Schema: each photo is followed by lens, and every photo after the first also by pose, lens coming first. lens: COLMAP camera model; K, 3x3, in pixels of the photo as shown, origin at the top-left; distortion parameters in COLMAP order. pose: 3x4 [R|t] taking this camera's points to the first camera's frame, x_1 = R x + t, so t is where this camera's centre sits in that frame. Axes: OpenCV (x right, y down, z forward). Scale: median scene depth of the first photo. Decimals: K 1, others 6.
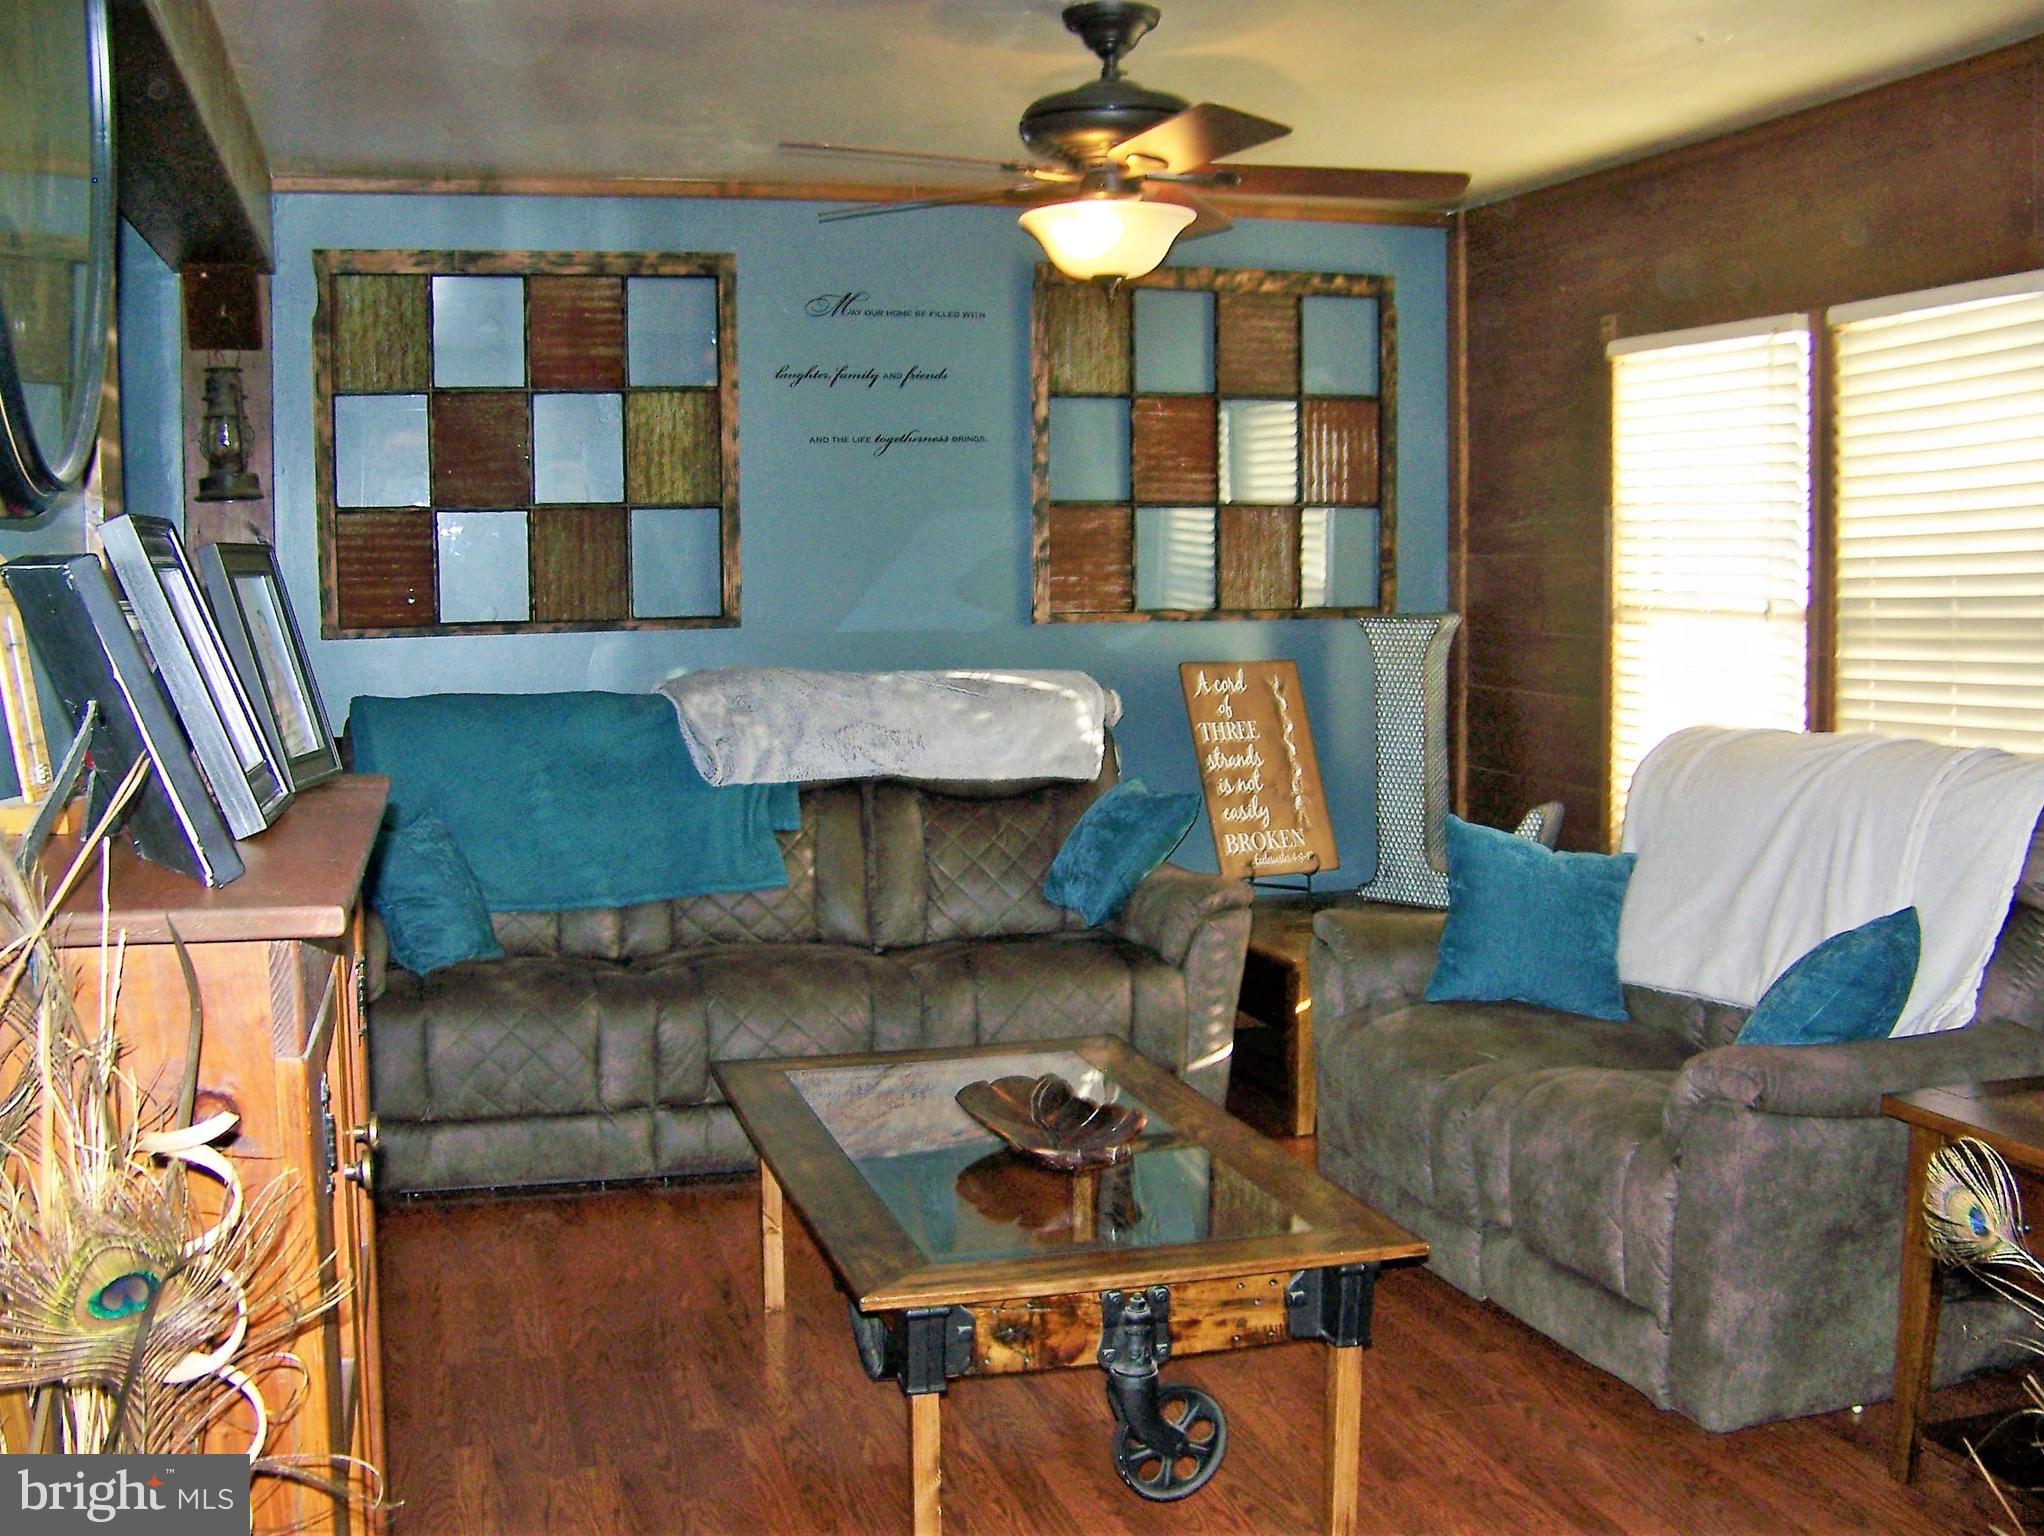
lens RADIAL K [[2184.7, 0, 1022.0], [0, 2184.7, 768.0], [0, 0, 1]] dist [-0.261399, 0.356887]
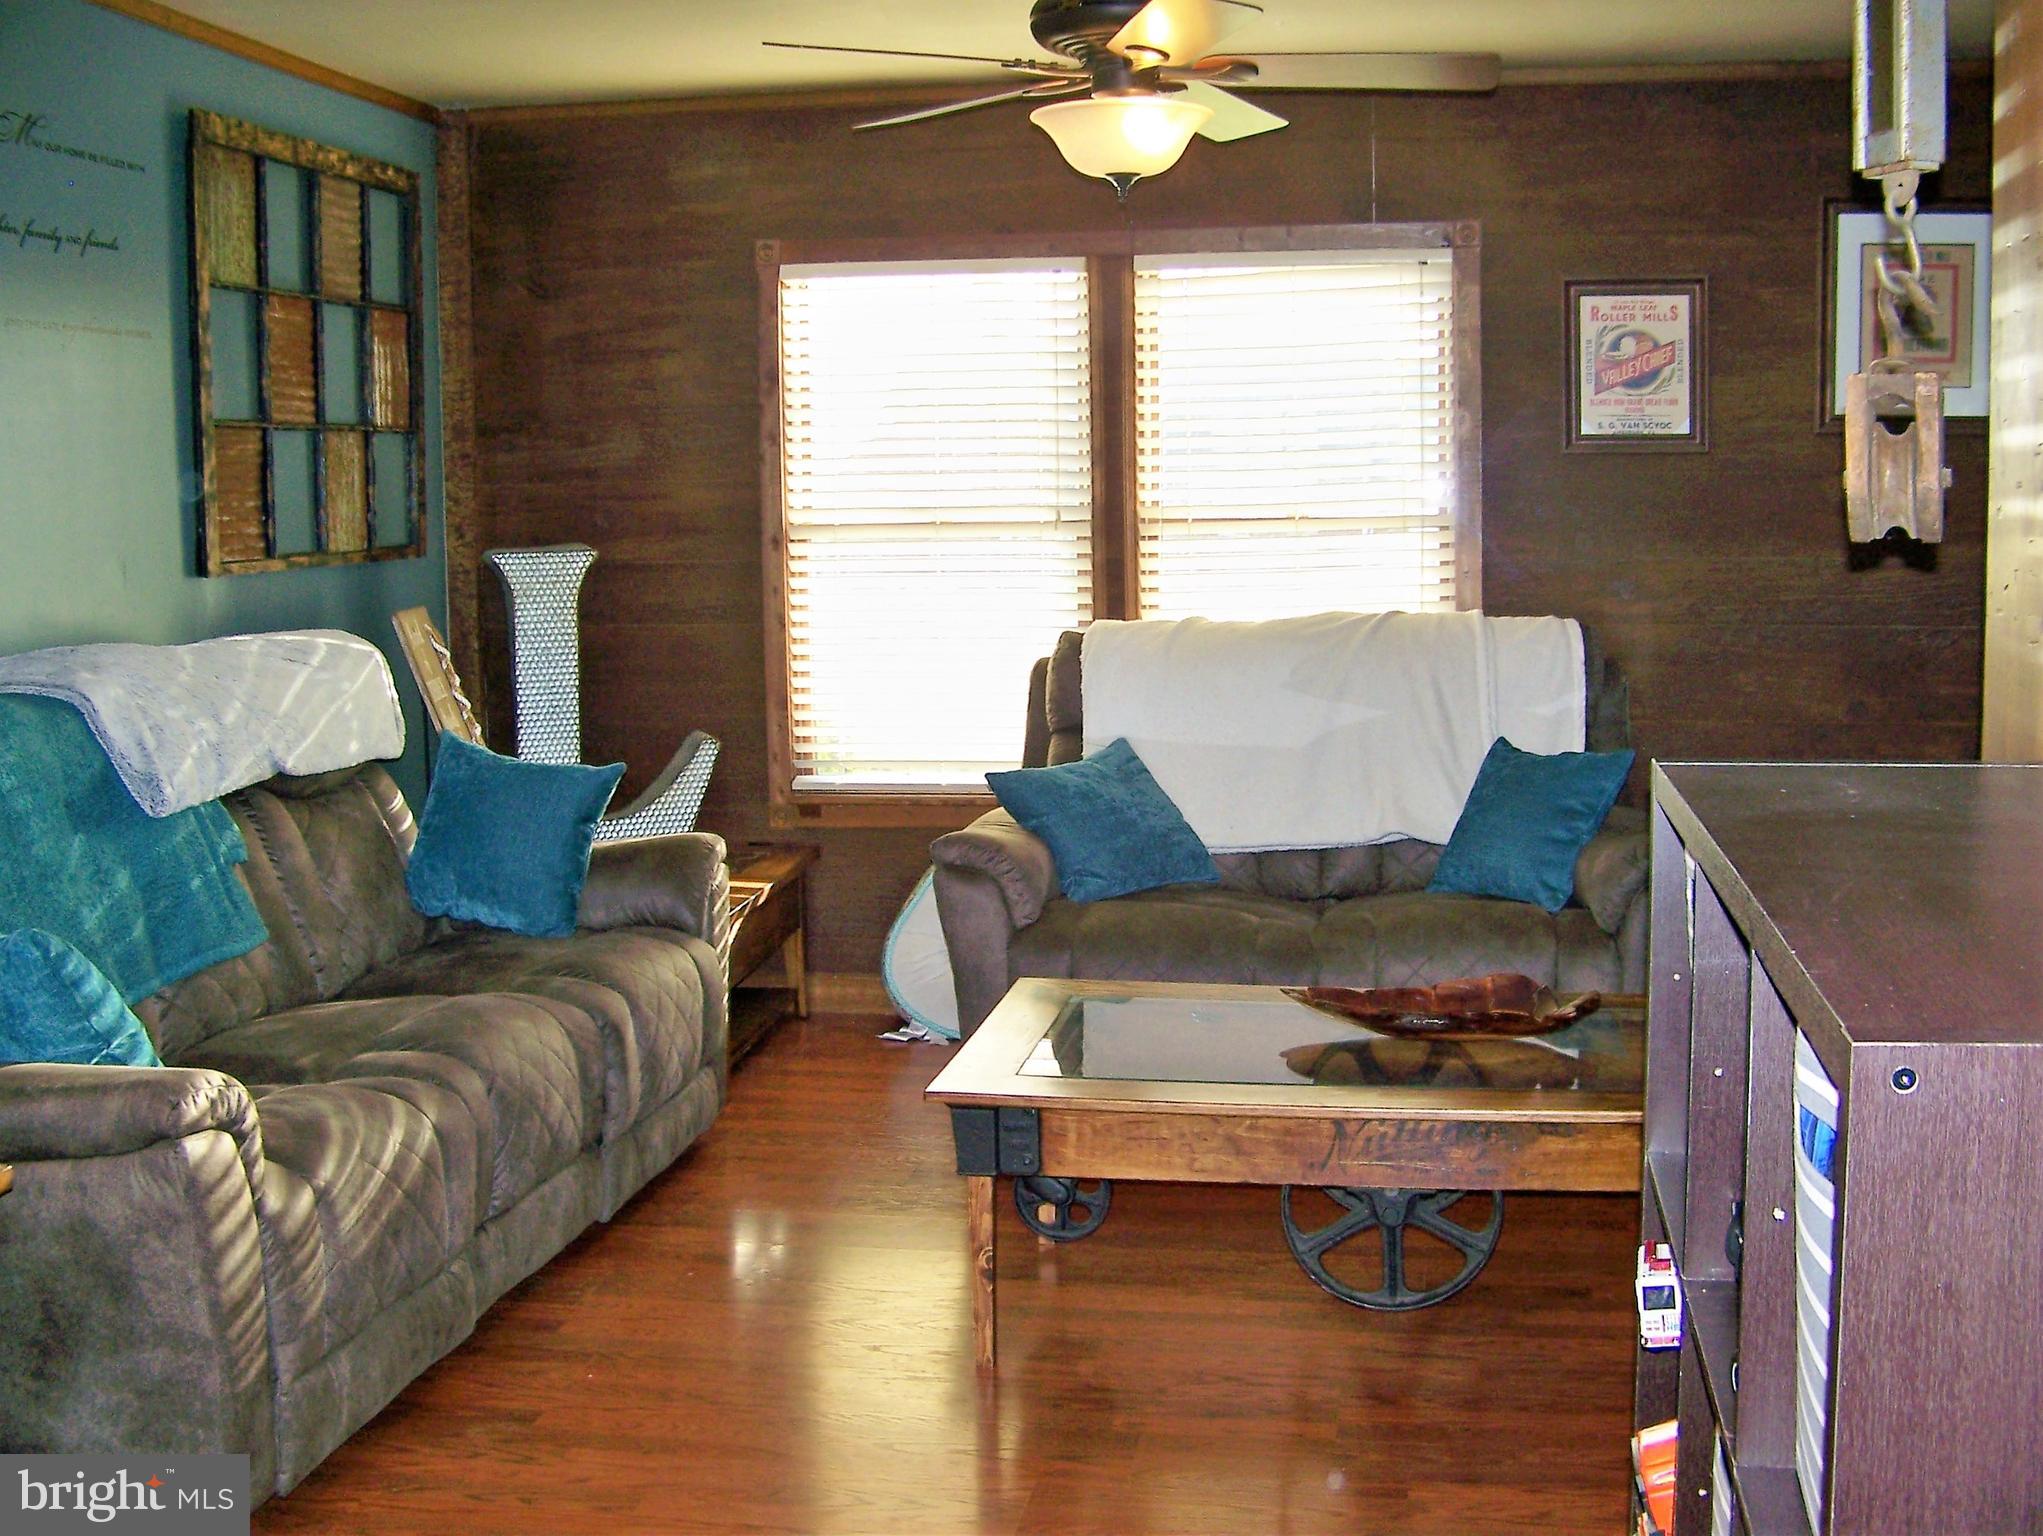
lens RADIAL K [[2183.6, 0, 1021.5], [0, 2183.6, 768.0], [0, 0, 1]] dist [-0.261399, 0.356887]
pose [[0.433354, -0.116544, 0.893656, -0.621832], [0.099109, 0.991752, 0.081277, -0.033551], [-0.895758, 0.053348, 0.441330, 0.453351]]
